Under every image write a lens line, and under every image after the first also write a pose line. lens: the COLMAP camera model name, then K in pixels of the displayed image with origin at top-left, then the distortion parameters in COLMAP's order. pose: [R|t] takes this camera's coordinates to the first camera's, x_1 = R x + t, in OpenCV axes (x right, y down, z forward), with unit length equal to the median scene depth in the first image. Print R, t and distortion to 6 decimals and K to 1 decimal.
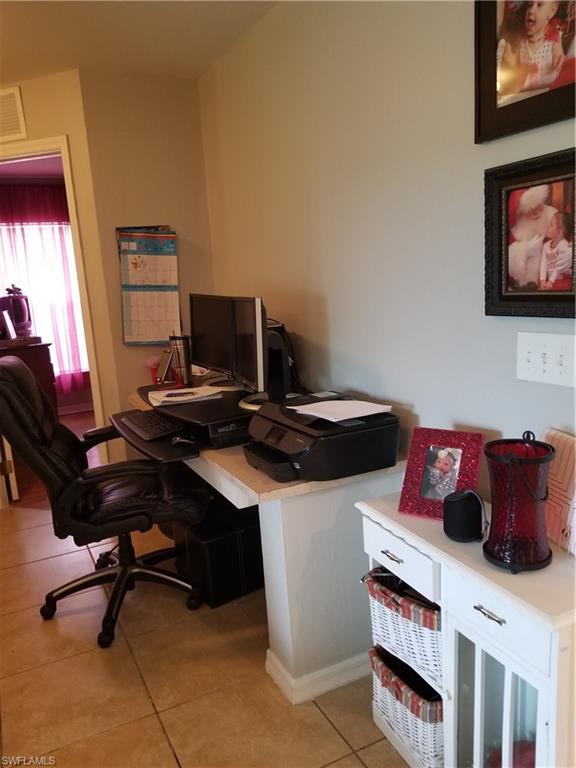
lens RADIAL K [[593.7, 0, 293.2], [0, 593.7, 383.0], [0, 0, 1]] dist [0.010859, -0.022314]
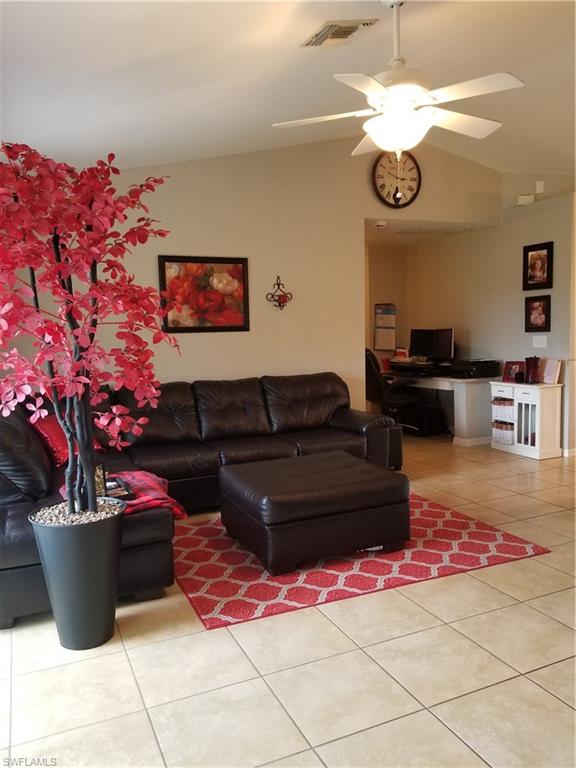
lens RADIAL K [[593.7, 0, 283.7], [0, 593.7, 387.7], [0, 0, 1]] dist [0.010859, -0.022314]
pose [[0.997602, 0.037869, -0.057936, -1.047395], [-0.043173, 0.994710, -0.093215, 0.697938], [0.054099, 0.095493, 0.993959, -3.021456]]
